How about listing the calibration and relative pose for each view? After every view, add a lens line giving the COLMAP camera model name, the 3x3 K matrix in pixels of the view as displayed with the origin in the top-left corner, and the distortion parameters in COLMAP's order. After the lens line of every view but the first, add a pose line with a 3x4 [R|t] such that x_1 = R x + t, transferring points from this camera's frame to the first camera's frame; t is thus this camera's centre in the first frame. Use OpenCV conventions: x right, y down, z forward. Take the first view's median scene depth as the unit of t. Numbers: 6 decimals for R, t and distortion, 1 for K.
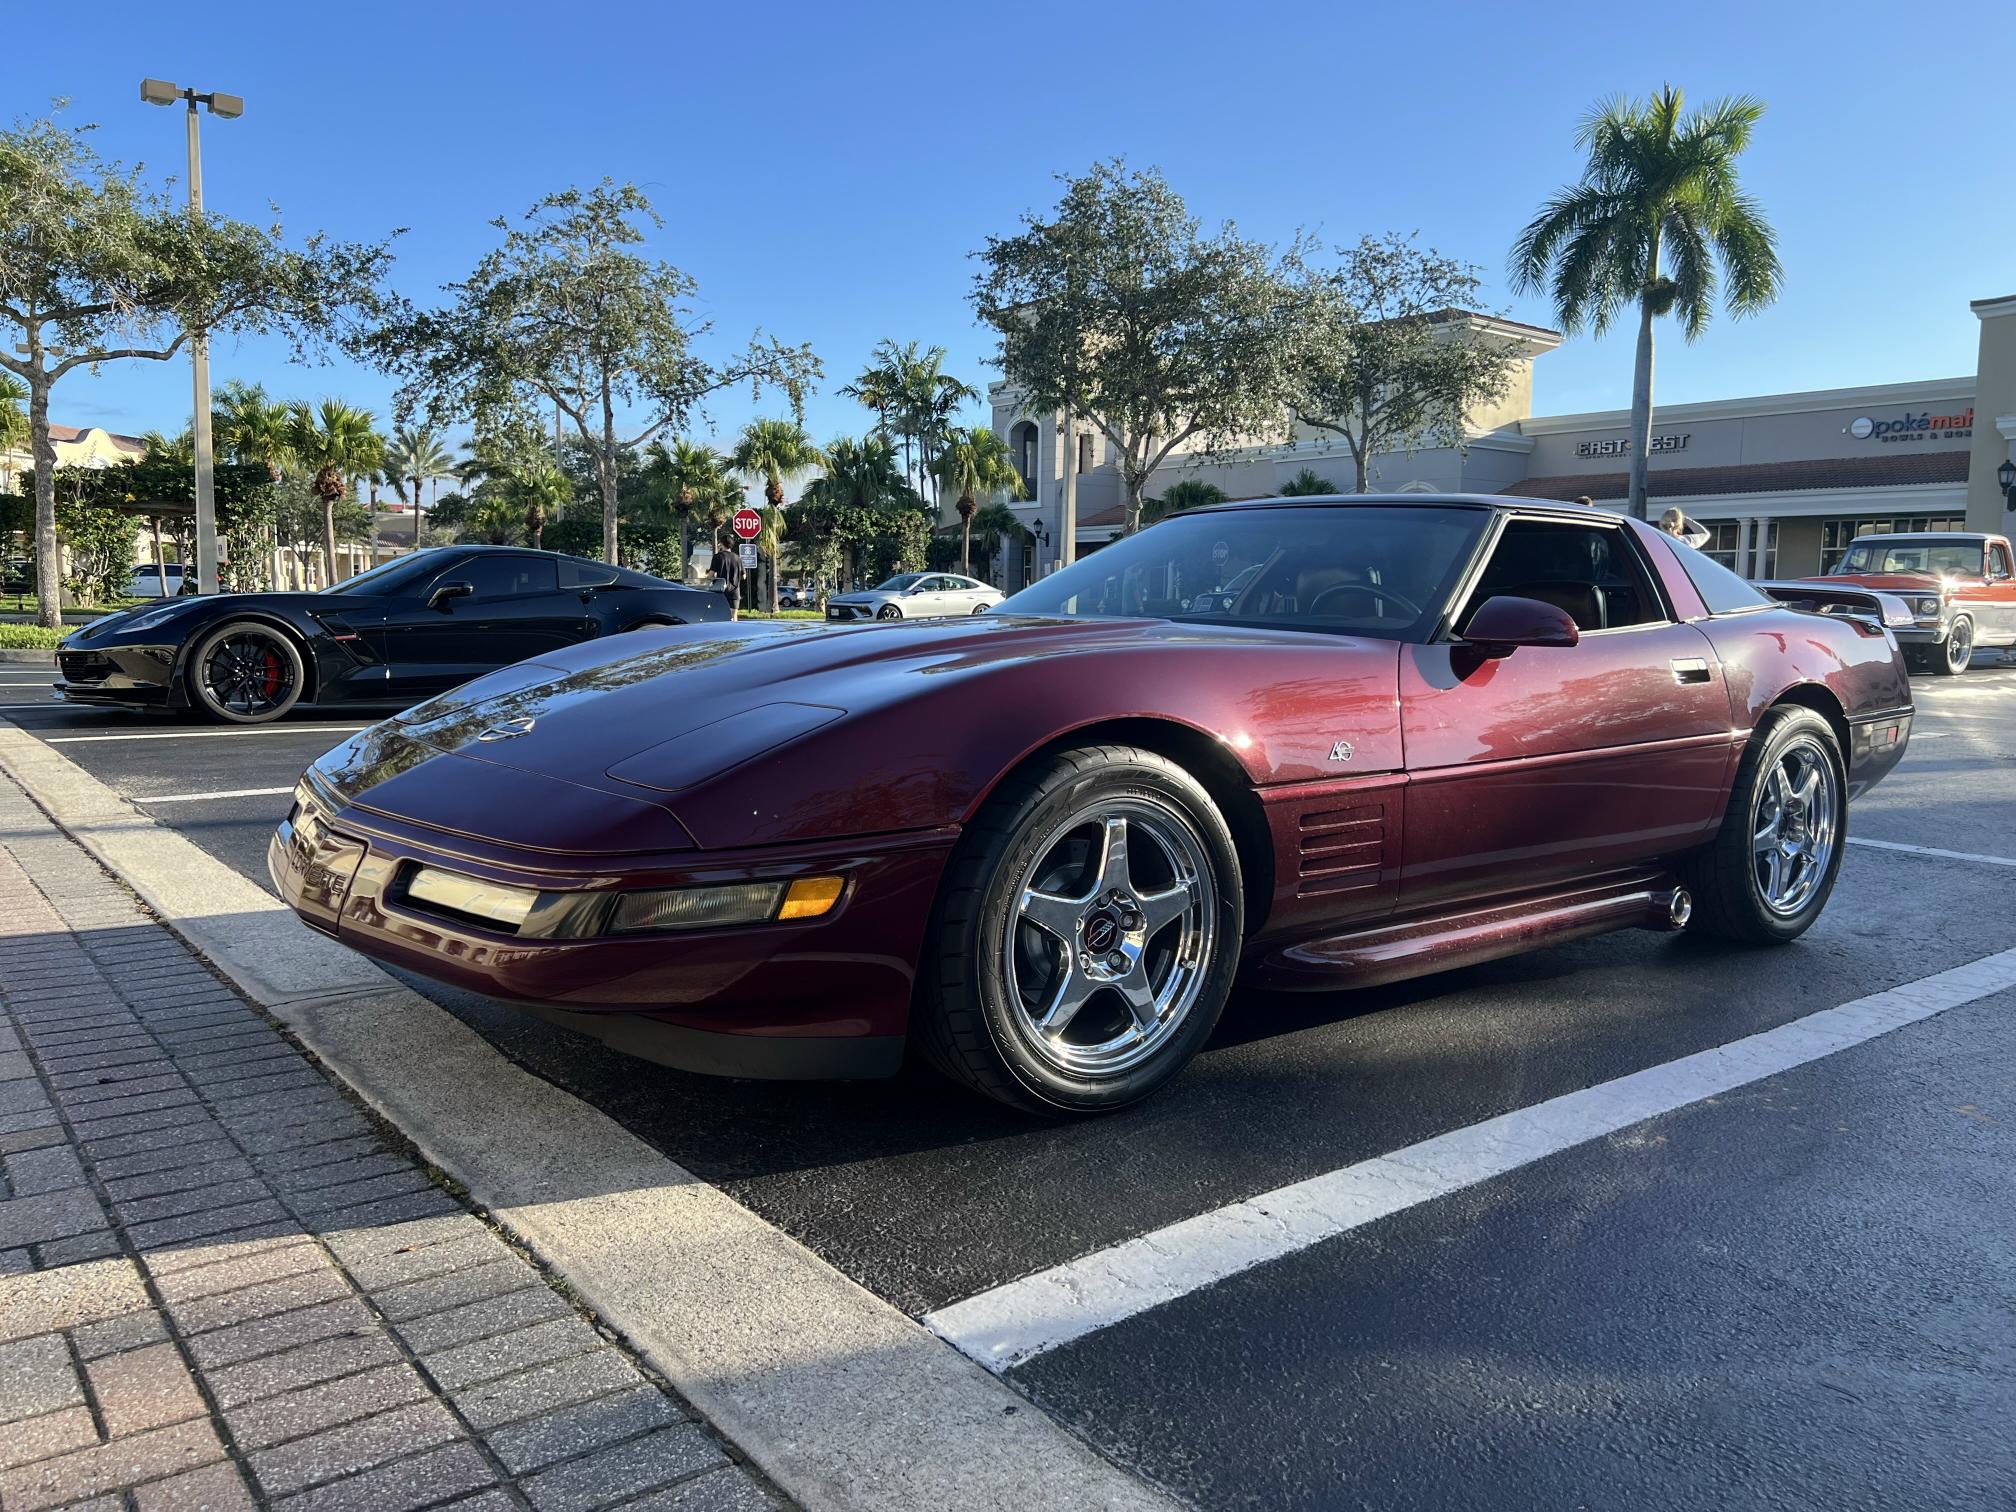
lens RADIAL K [[1519.2, 0, 995.7], [0, 1519.2, 769.7], [0, 0, 1]] dist [0.061627, -0.060909]
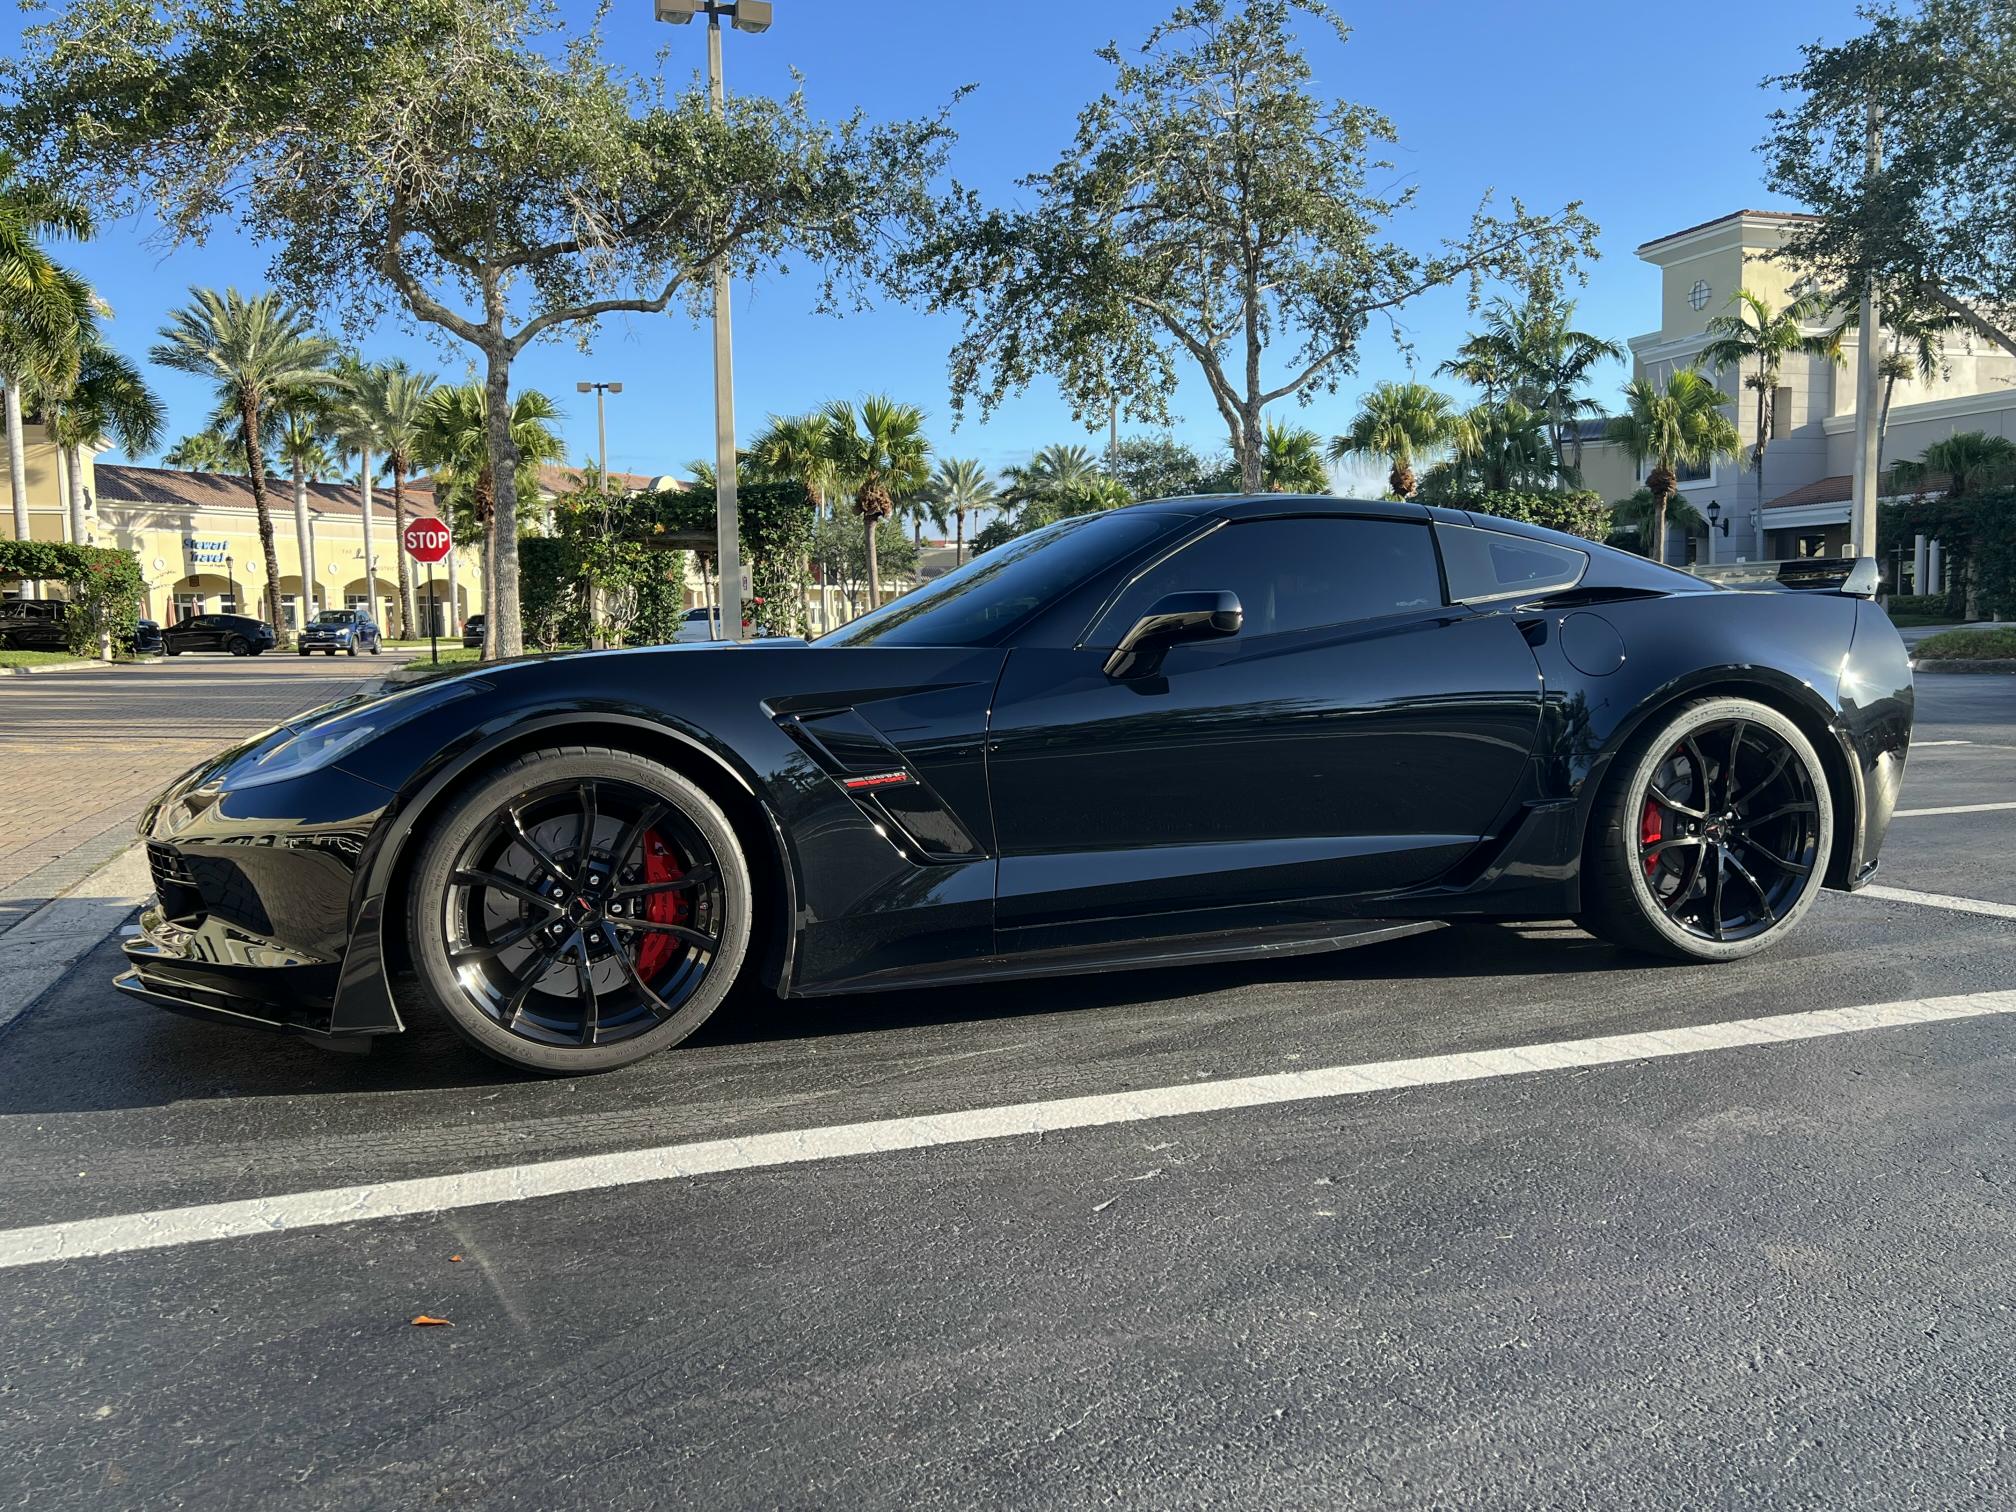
lens RADIAL K [[1637.1, 0, 1008.0], [0, 1637.1, 756.0], [0, 0, 1]] dist [0.230186, -0.383339]
pose [[0.946278, -0.007390, -0.323271, -0.081662], [-0.002448, 0.999546, -0.030015, -0.023032], [0.323346, 0.029194, 0.945830, 0.194771]]
